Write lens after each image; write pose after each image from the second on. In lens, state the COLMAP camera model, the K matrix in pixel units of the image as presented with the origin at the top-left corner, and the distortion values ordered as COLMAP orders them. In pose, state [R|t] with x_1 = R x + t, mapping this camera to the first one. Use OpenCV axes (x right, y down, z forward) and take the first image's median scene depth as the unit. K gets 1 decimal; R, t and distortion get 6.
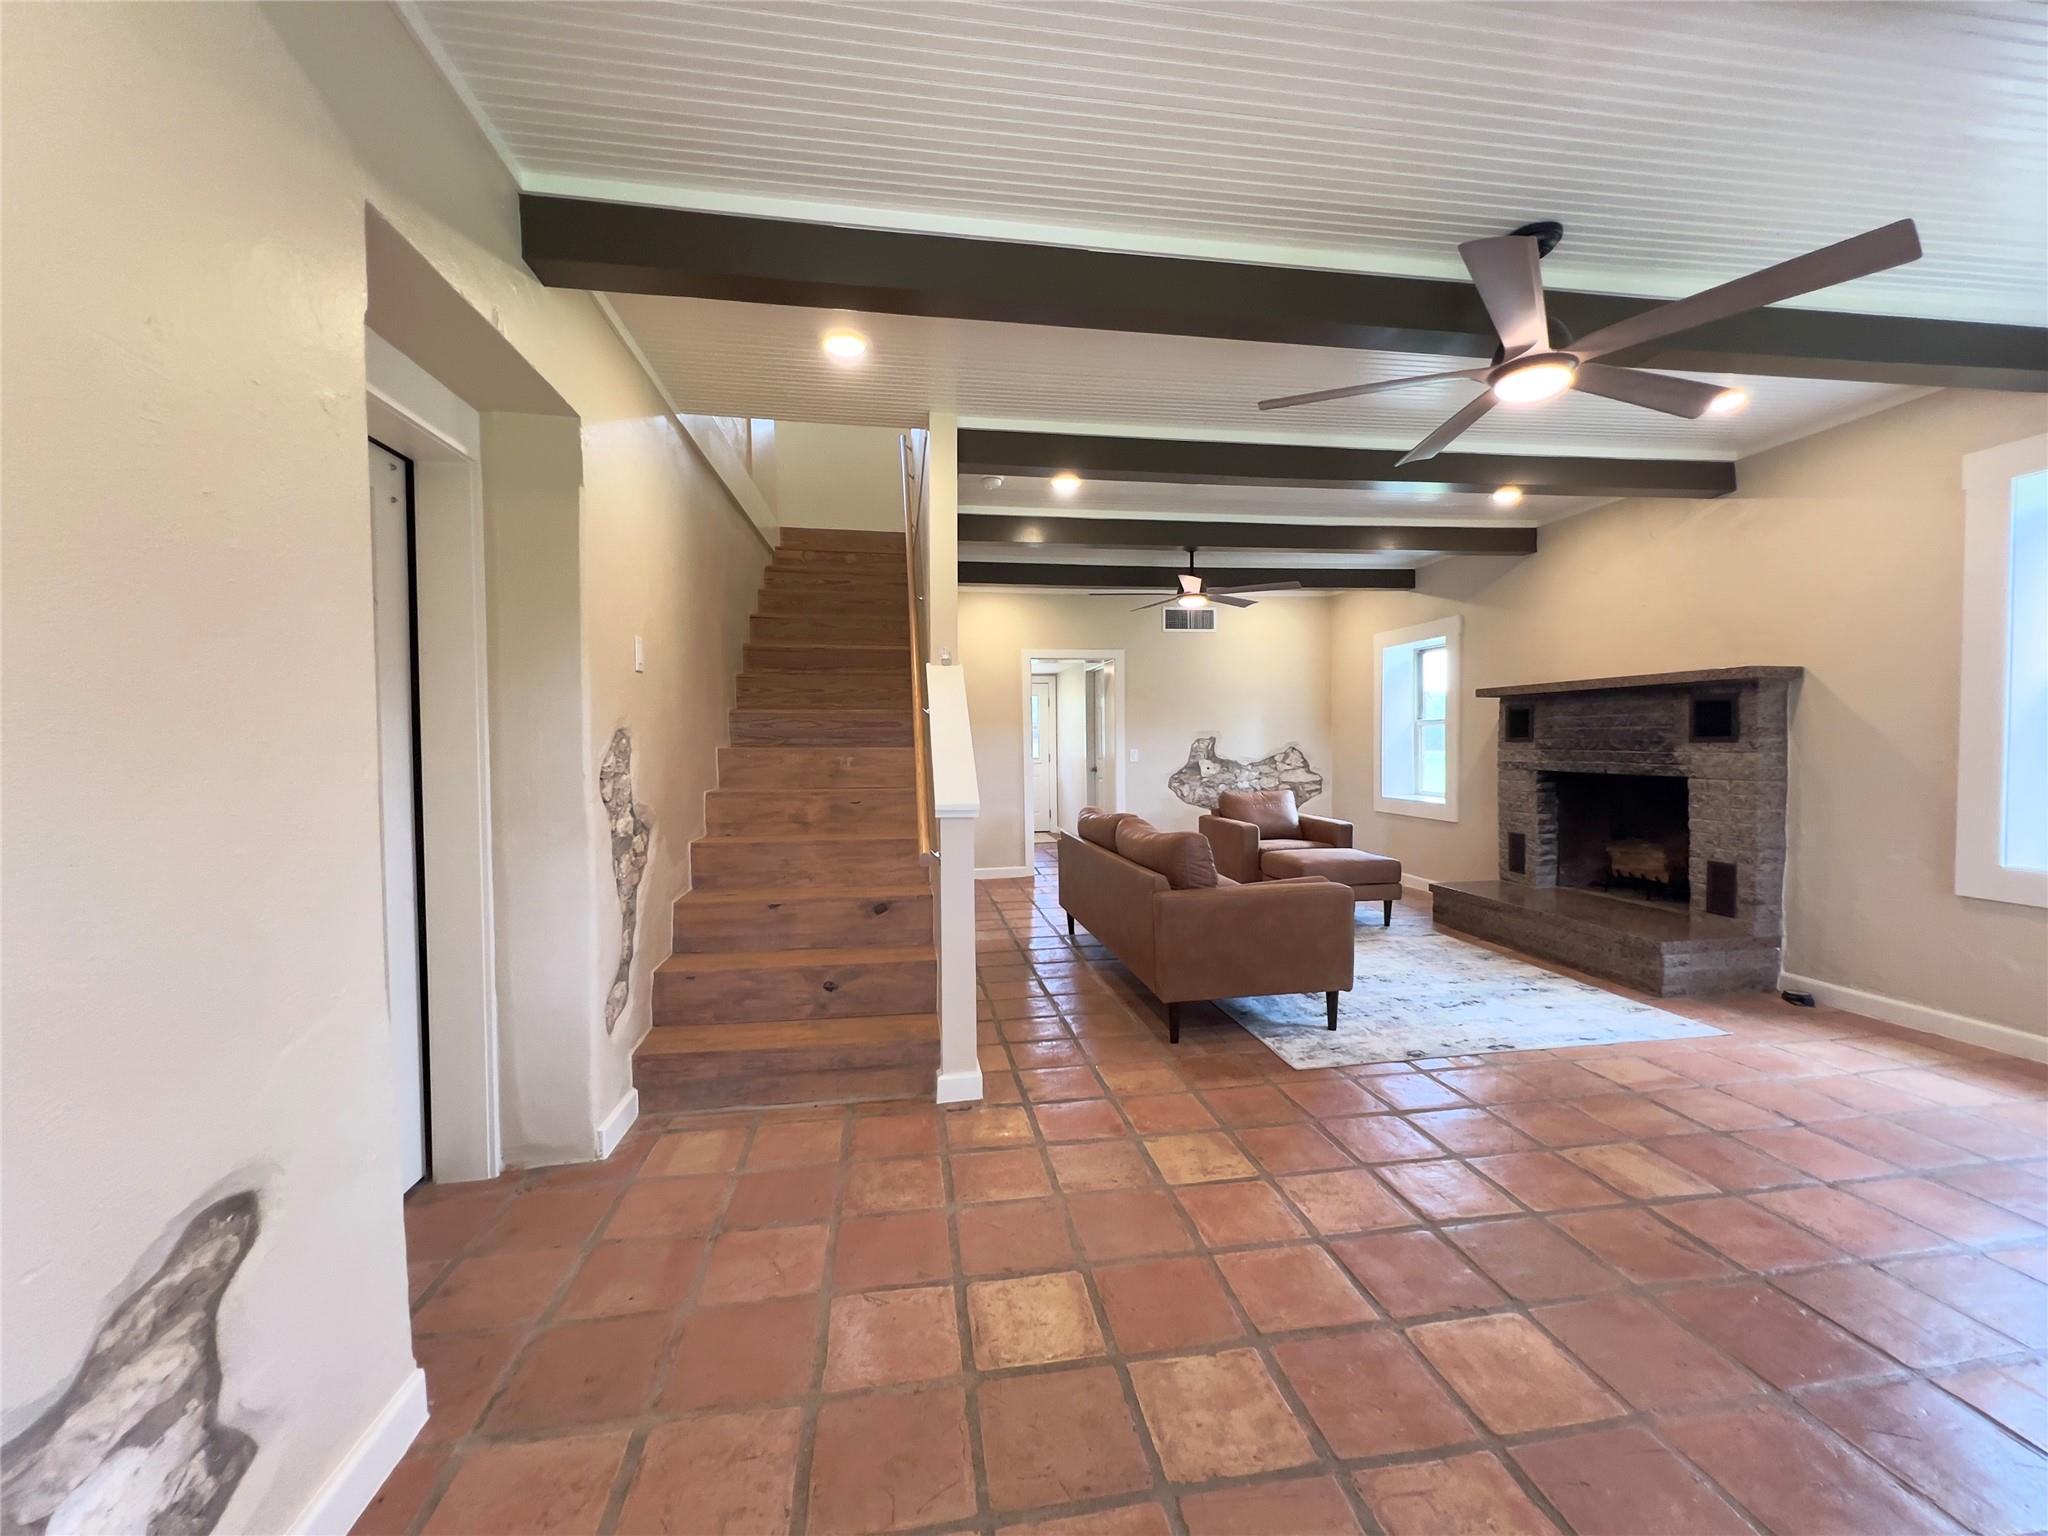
lens RADIAL K [[822.2, 0, 1028.0], [0, 822.2, 763.1], [0, 0, 1]] dist [0.001863, 0.000380]
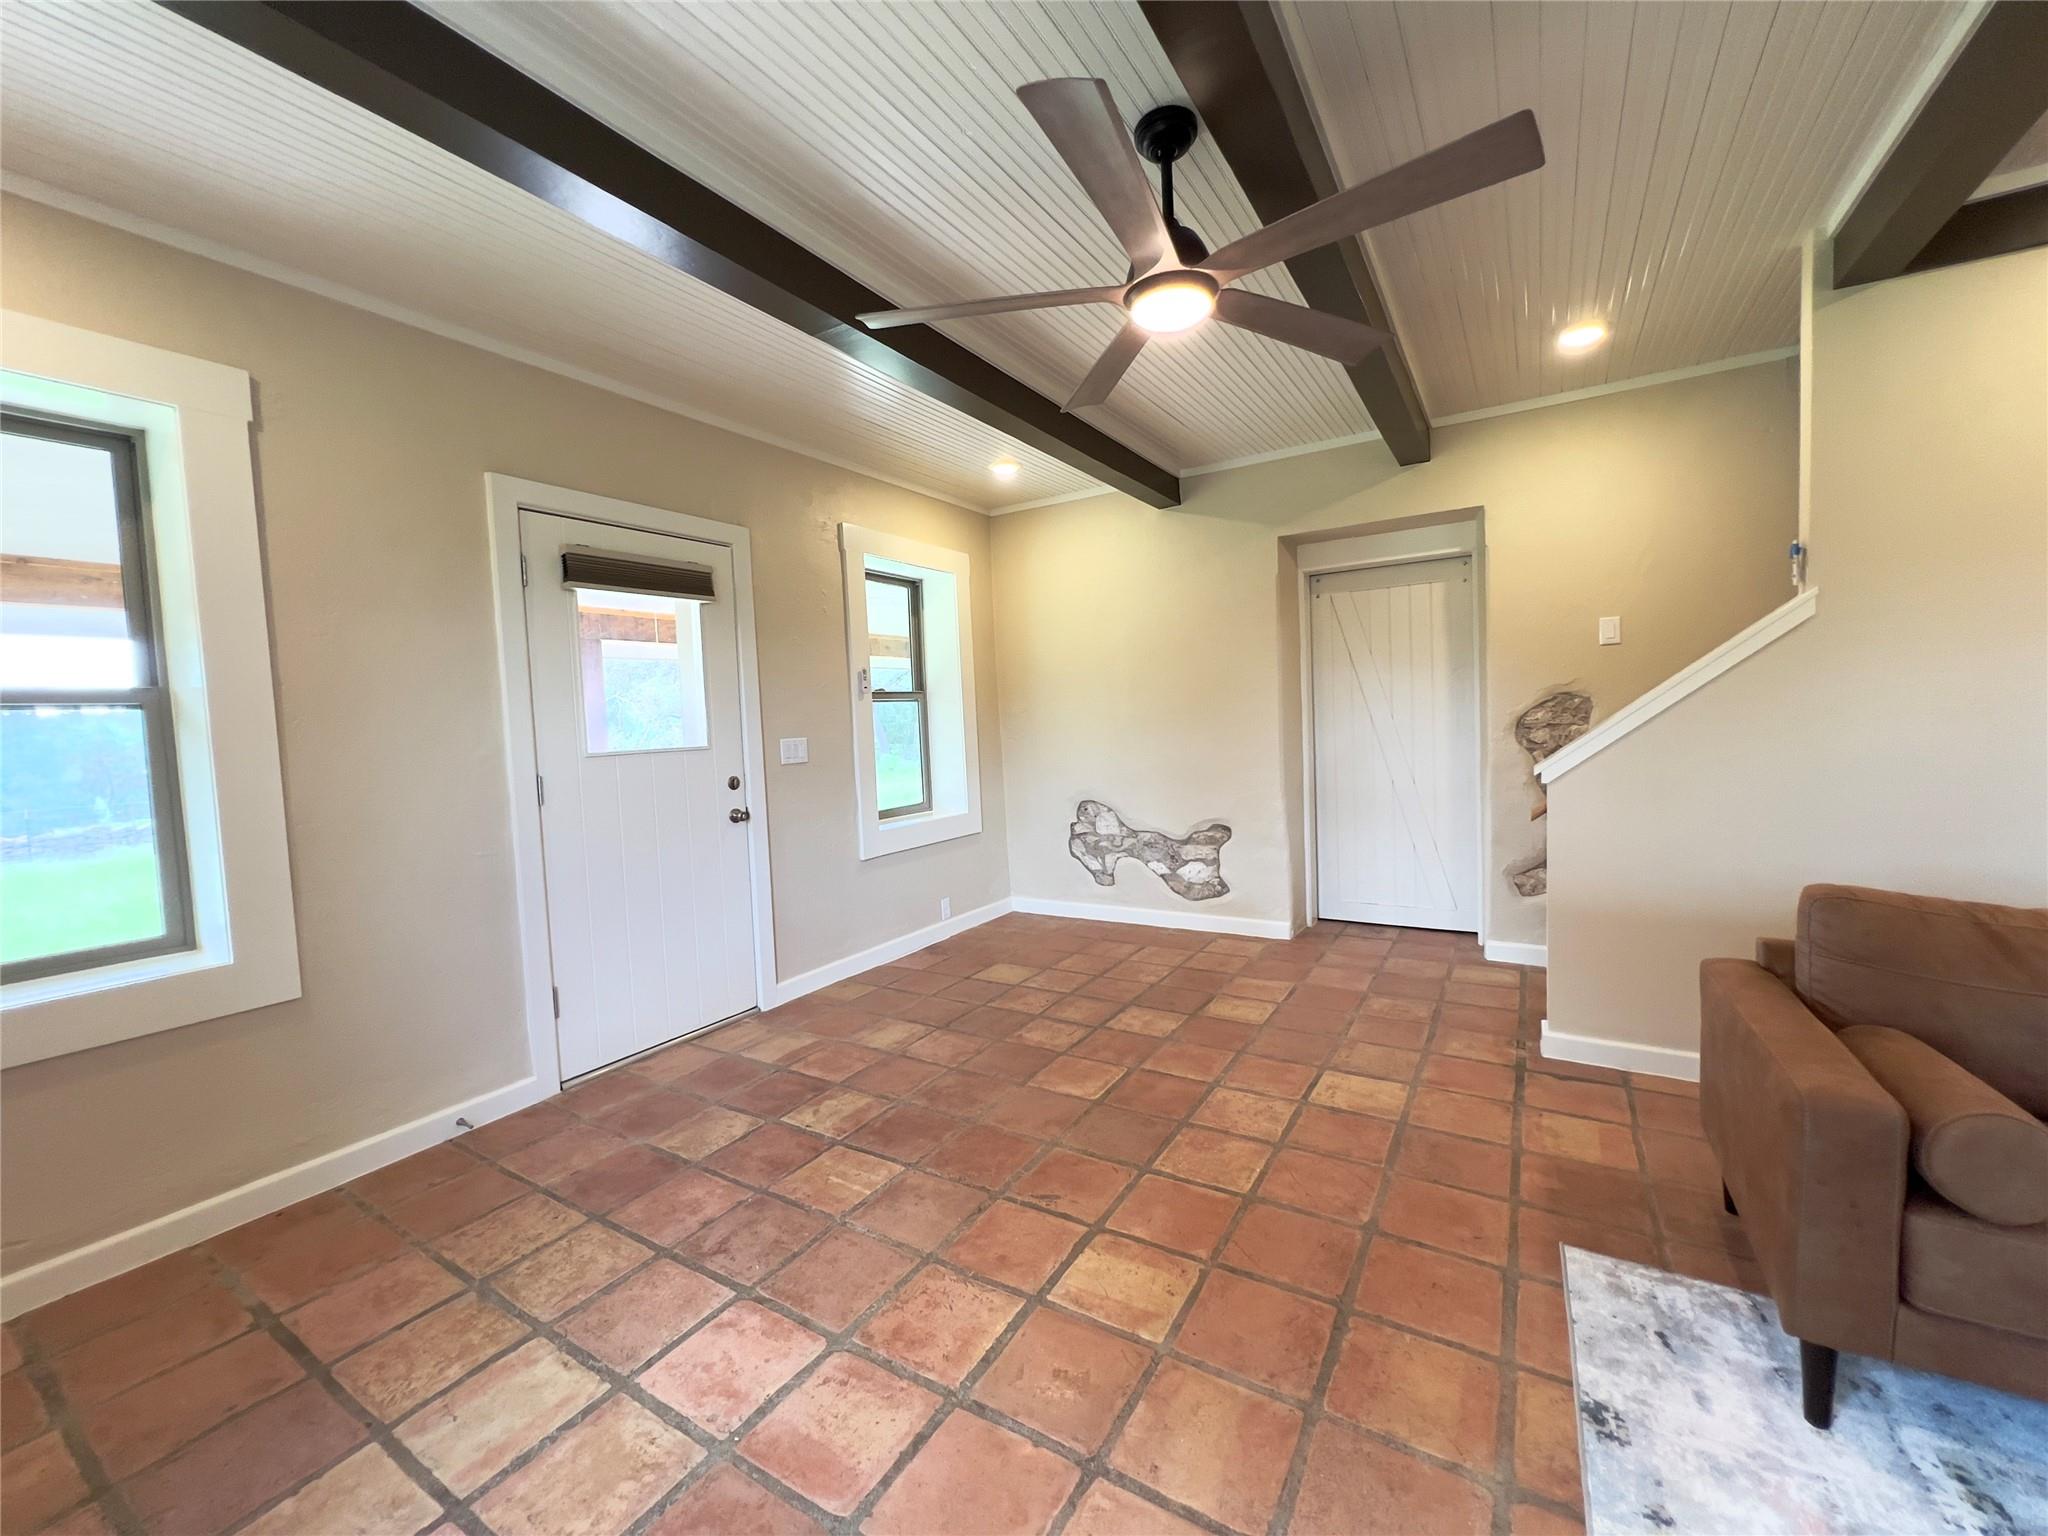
lens RADIAL K [[822.2, 0, 1024.5], [0, 822.2, 768.7], [0, 0, 1]] dist [0.001863, 0.000380]
pose [[-0.652561, 0.087437, -0.752674, 1.024110], [0.033384, 0.995673, 0.086723, -0.056232], [0.757000, 0.031465, -0.652657, 1.077497]]
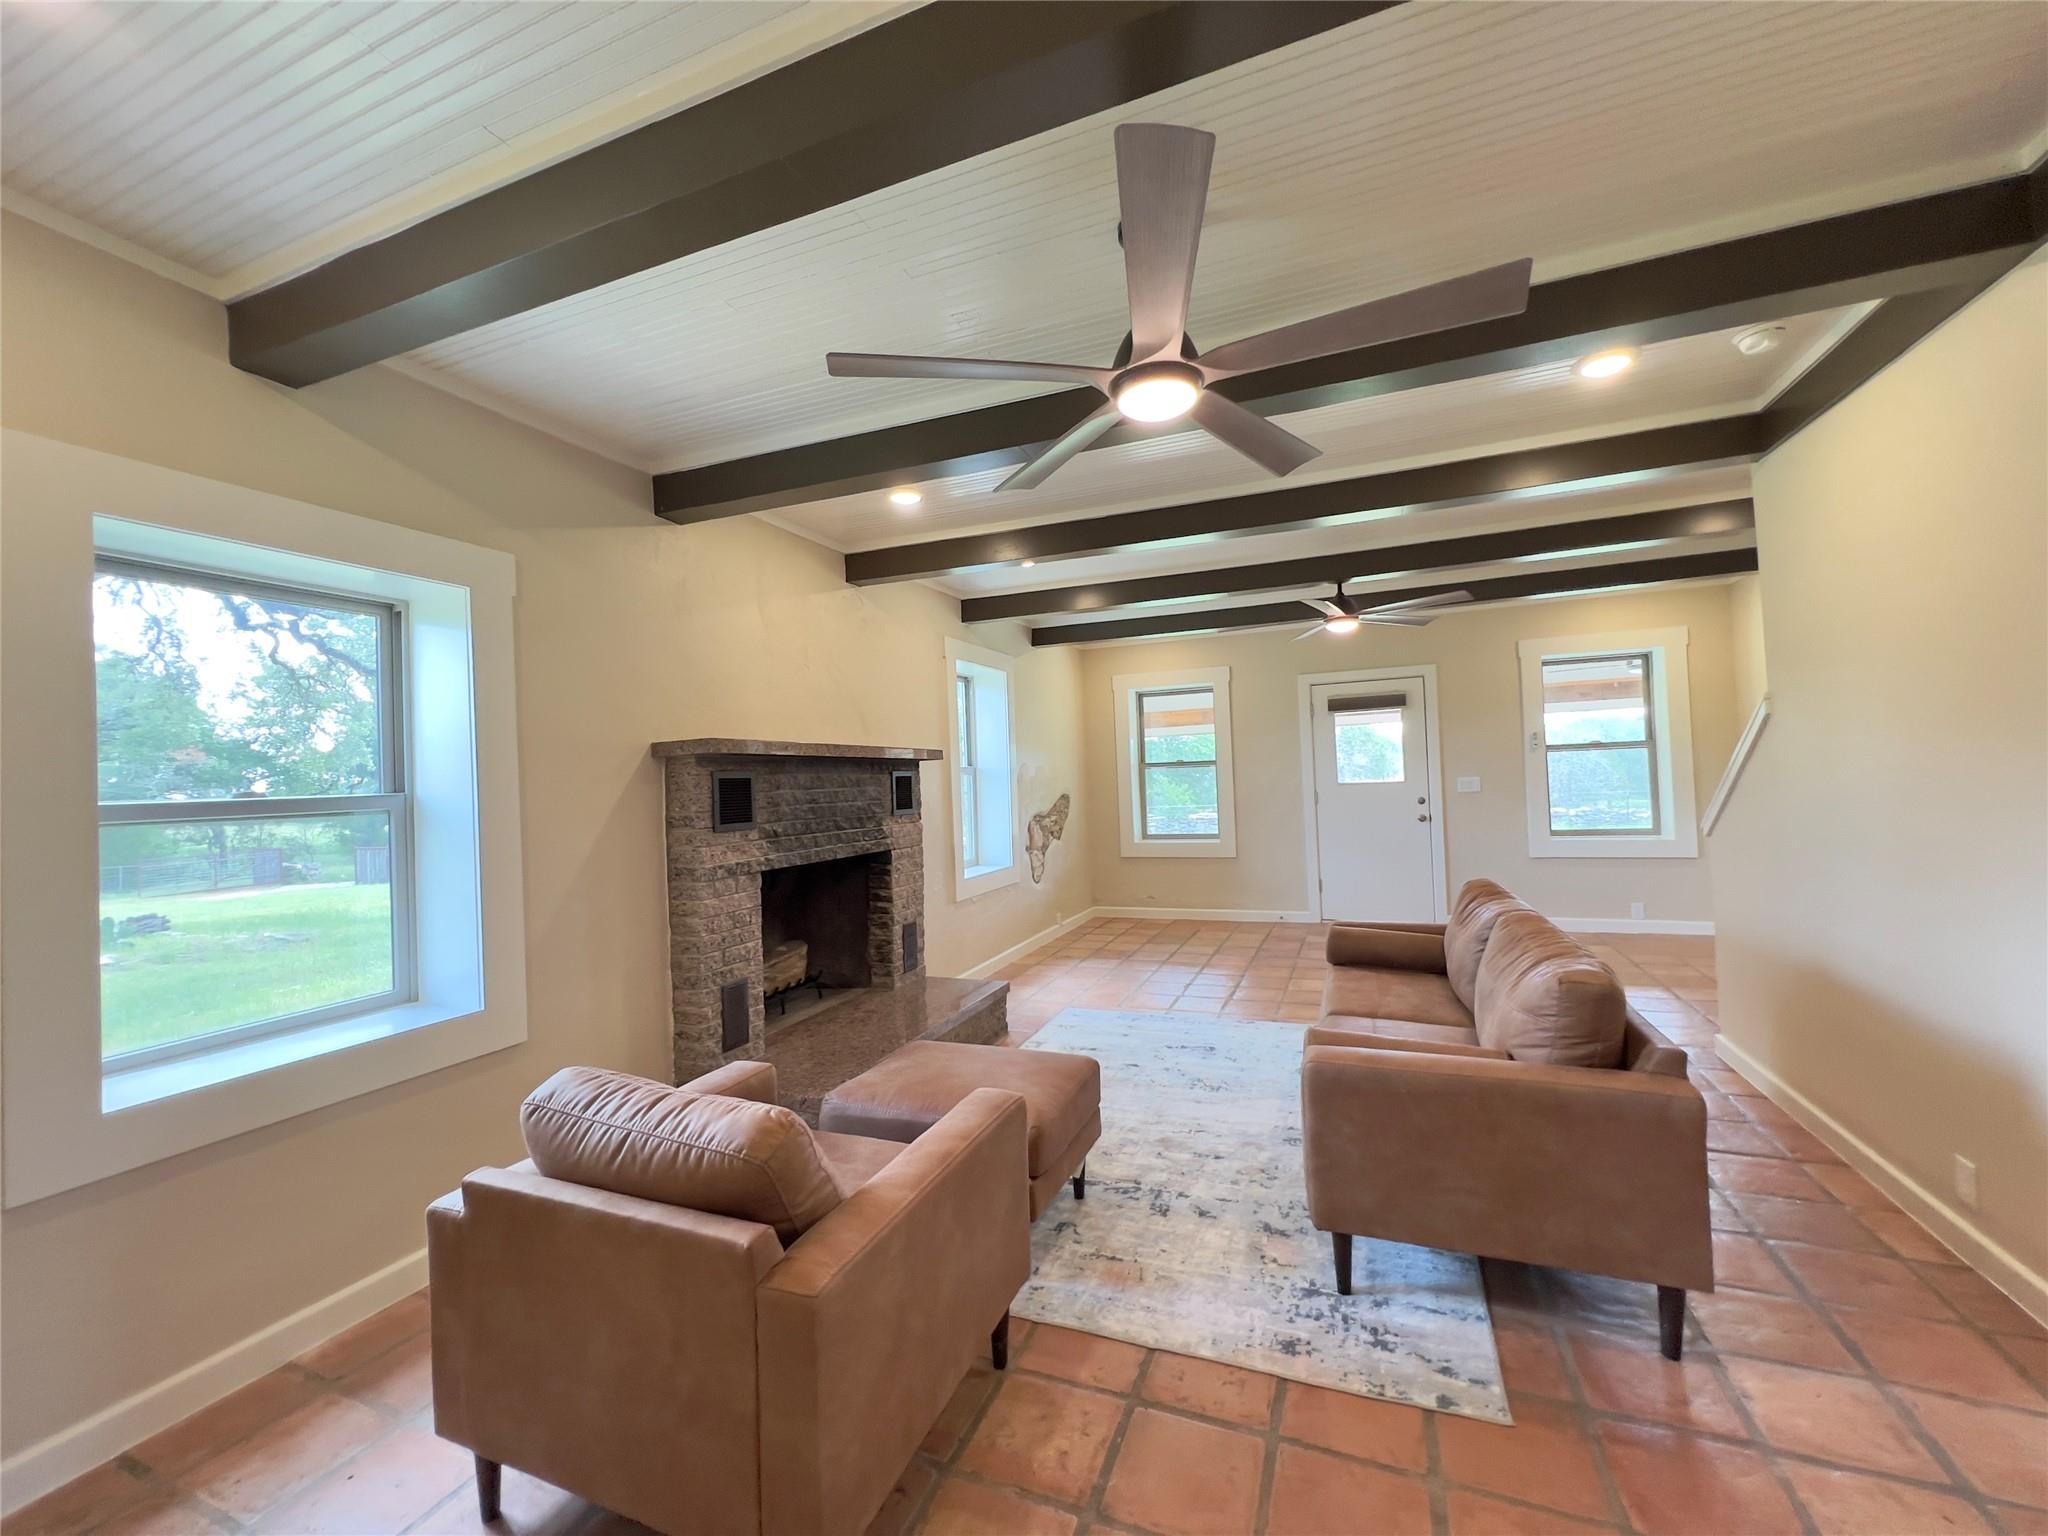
lens RADIAL K [[822.2, 0, 1021.6], [0, 822.2, 763.0], [0, 0, 1]] dist [0.001863, 0.000380]
pose [[-0.853772, 0.056425, 0.517581, 0.165529], [0.062123, 0.998048, -0.006330, -0.104261], [-0.516928, 0.026749, -0.855611, 2.492960]]
